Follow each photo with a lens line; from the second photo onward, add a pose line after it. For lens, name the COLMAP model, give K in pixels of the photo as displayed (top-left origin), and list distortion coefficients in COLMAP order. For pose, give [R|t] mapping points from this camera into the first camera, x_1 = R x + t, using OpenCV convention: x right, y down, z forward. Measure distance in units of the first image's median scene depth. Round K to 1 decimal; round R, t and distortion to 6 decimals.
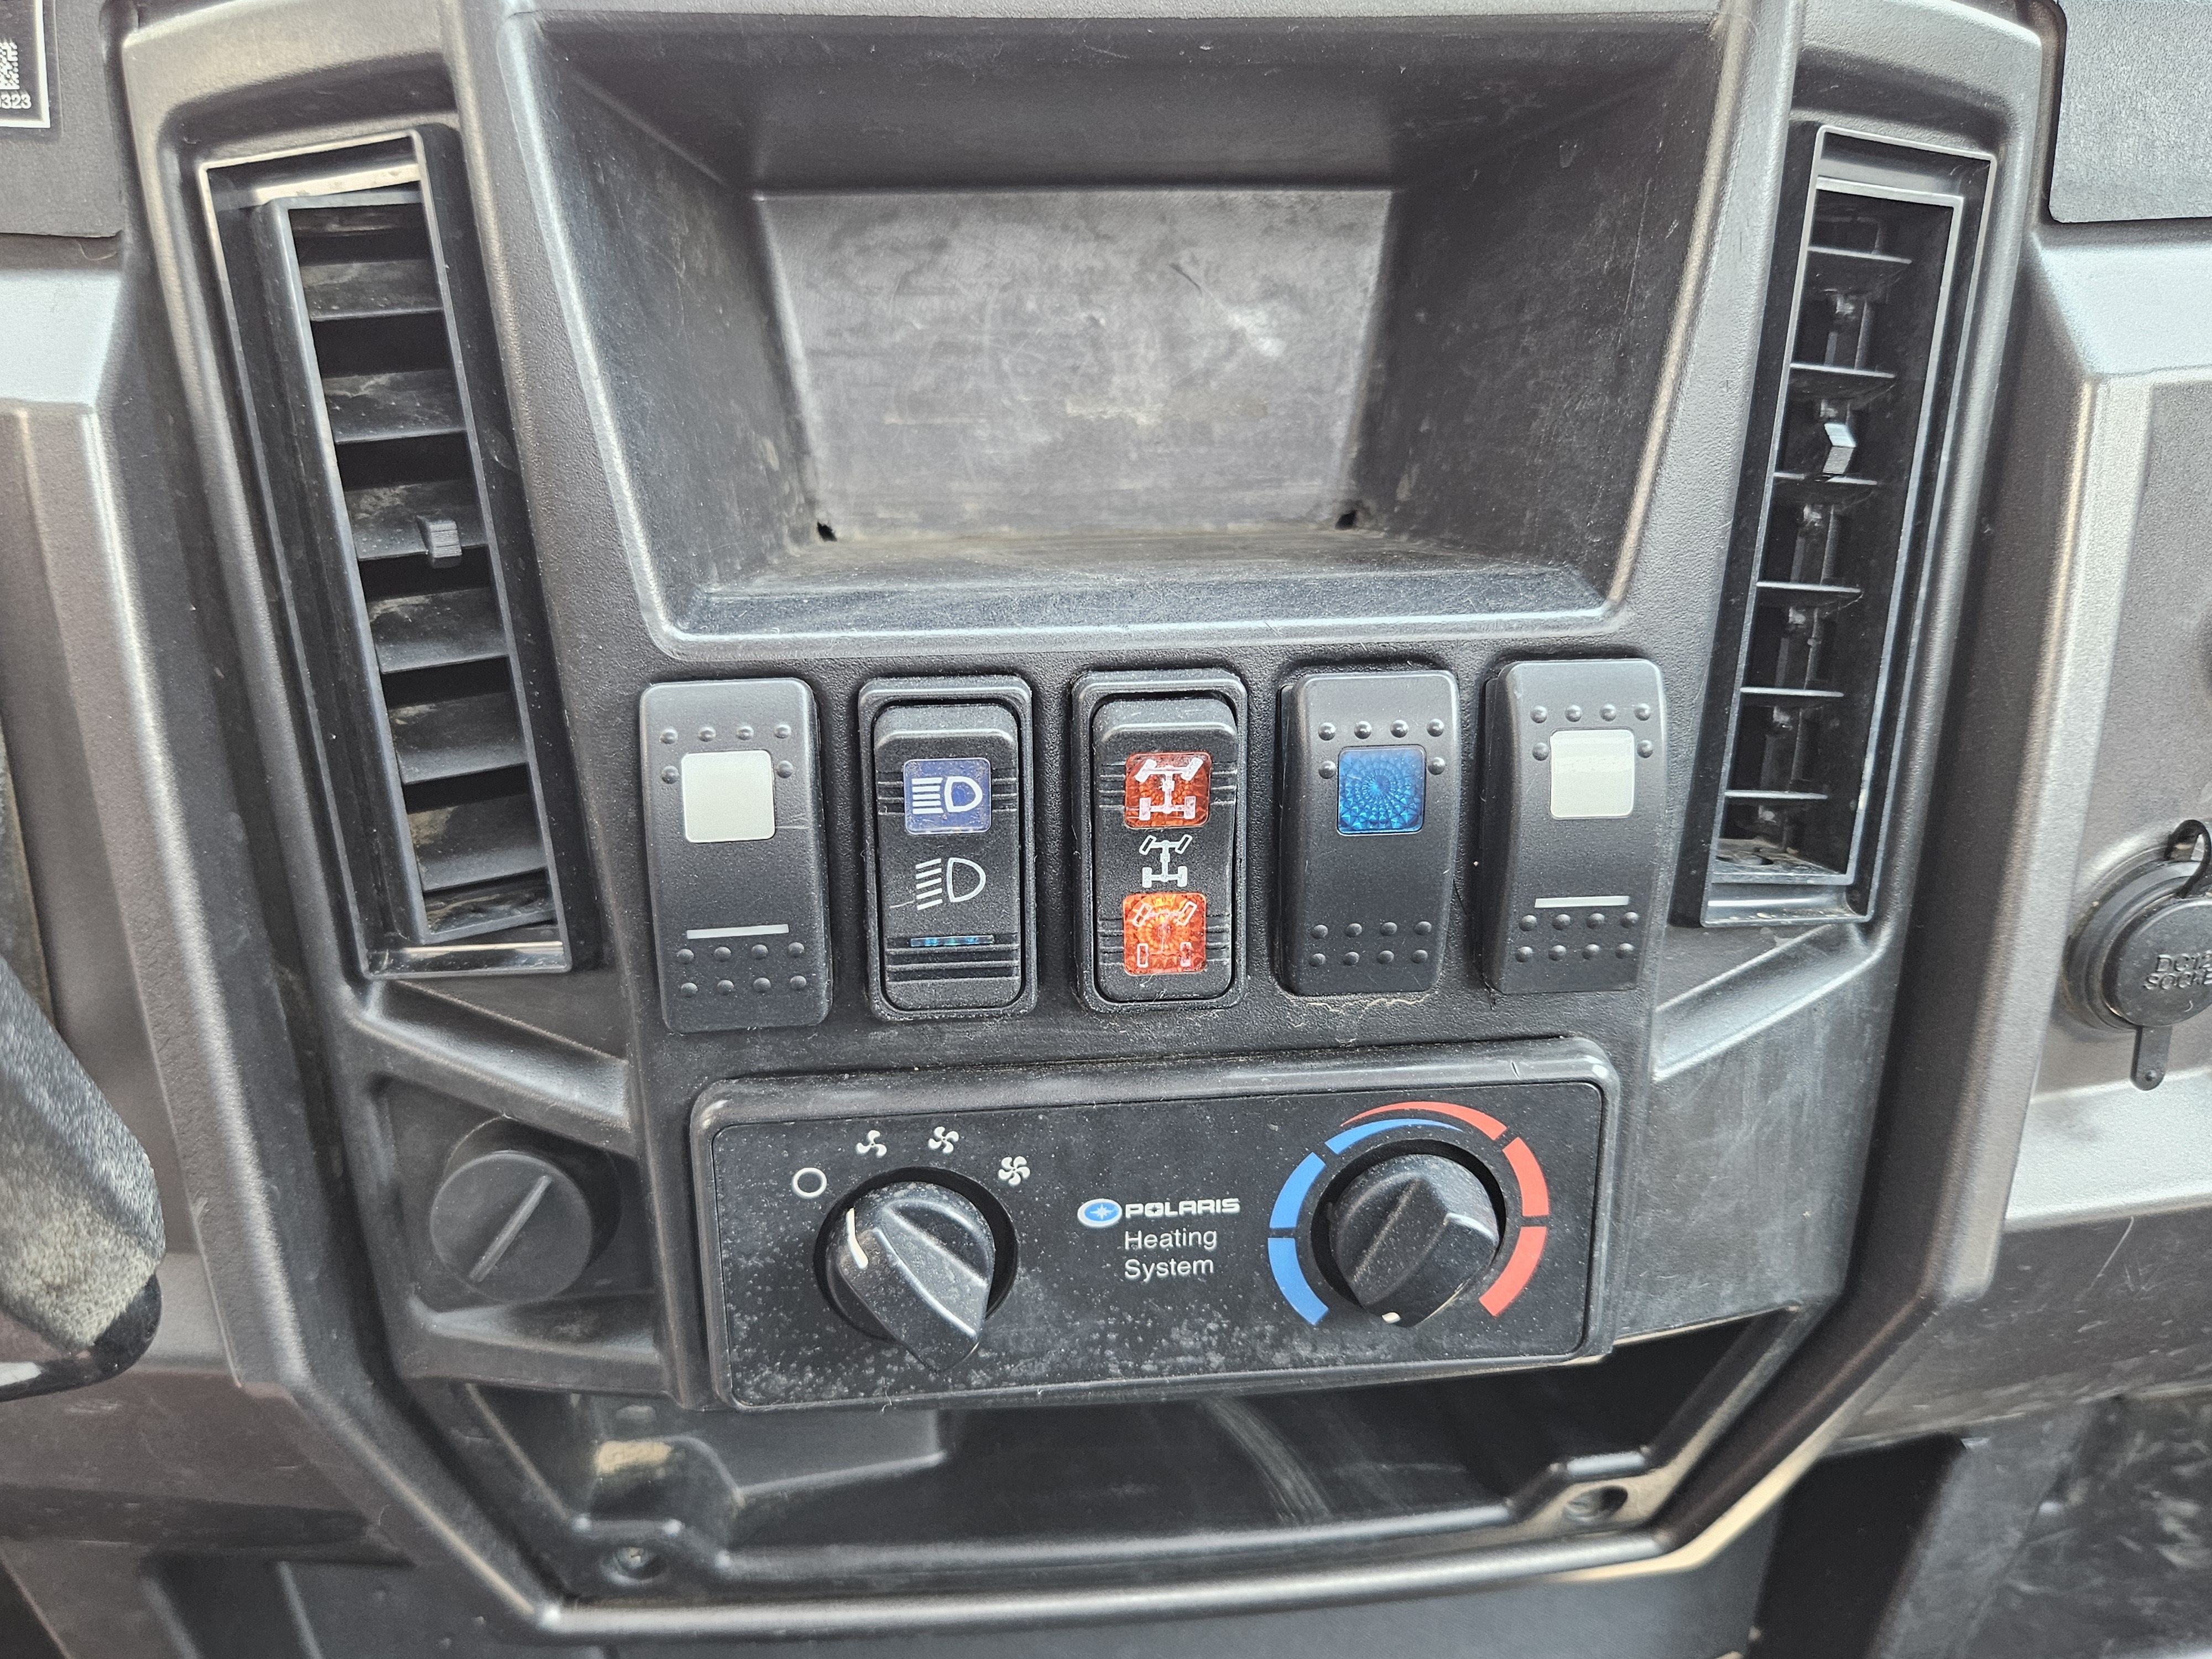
lens RADIAL K [[1490.9, 0, 1095.3], [0, 1490.9, 820.1], [0, 0, 1]] dist [0.063488, -0.067046]
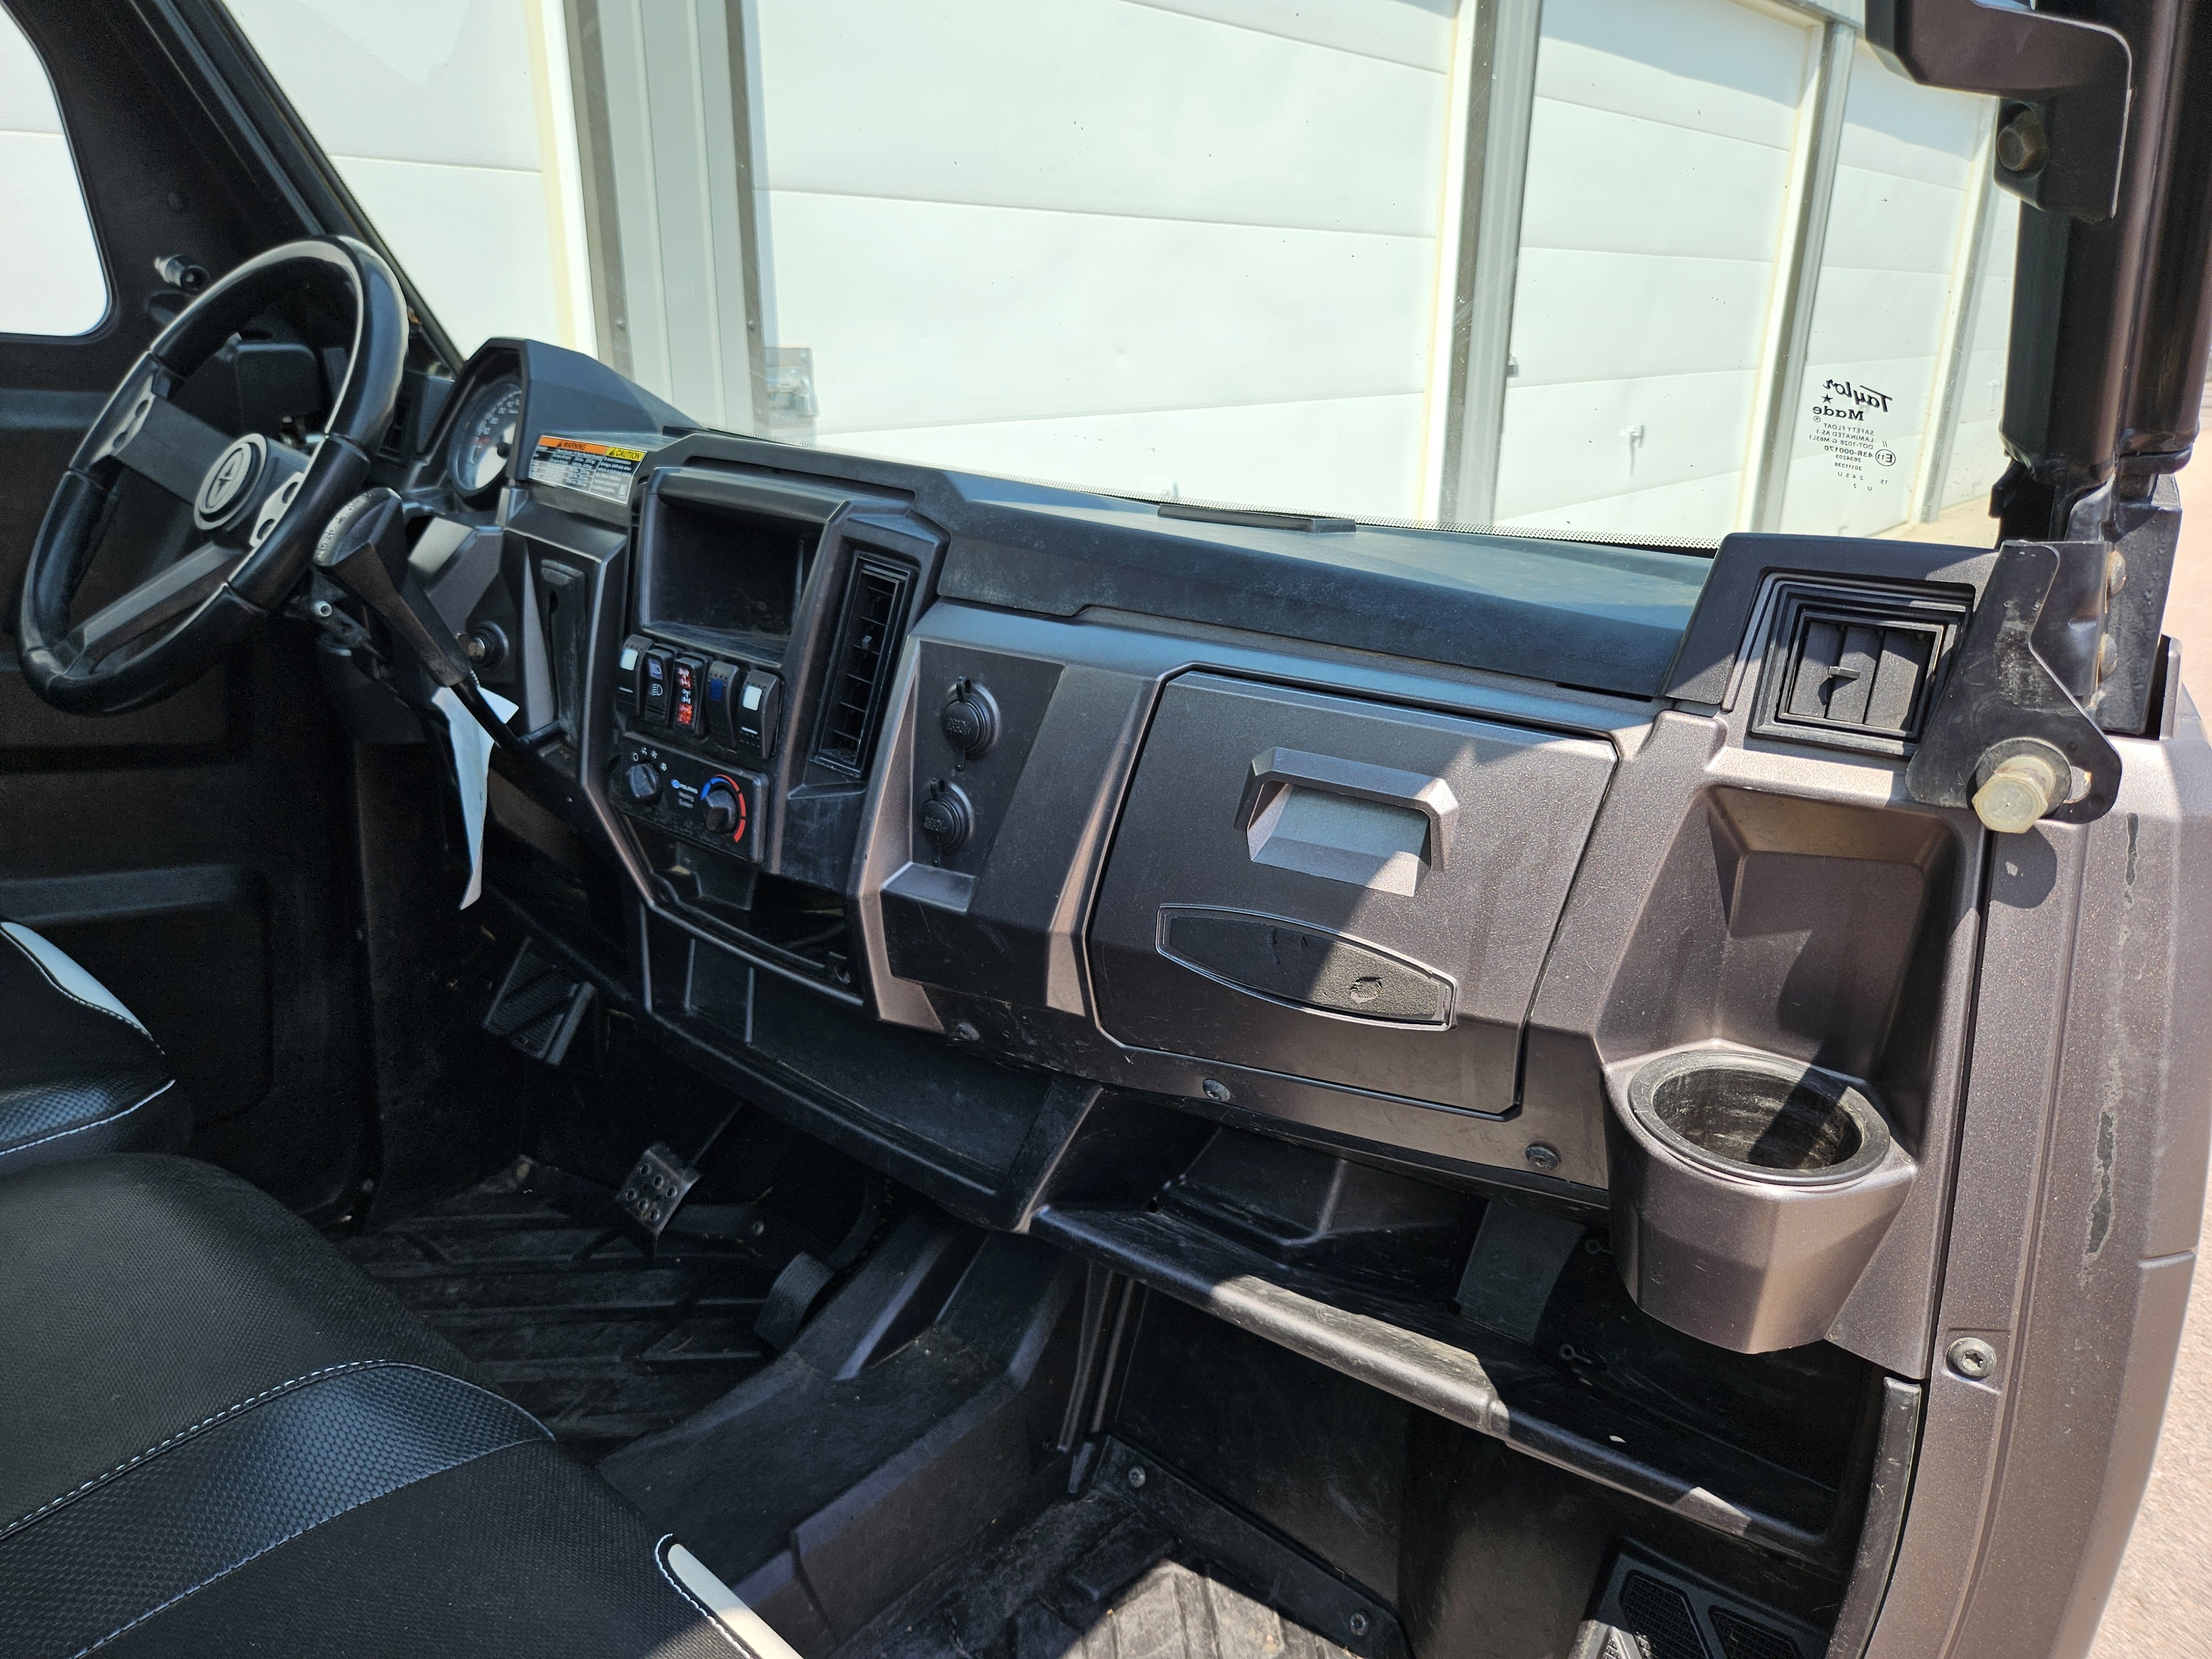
lens RADIAL K [[1490.9, 0, 1095.3], [0, 1490.9, 820.1], [0, 0, 1]] dist [0.063488, -0.067046]
pose [[0.716795, 0.257144, -0.648137, 3.471798], [-0.324176, 0.945848, 0.016742, -0.080762], [0.617345, 0.198110, 0.761339, -1.365168]]
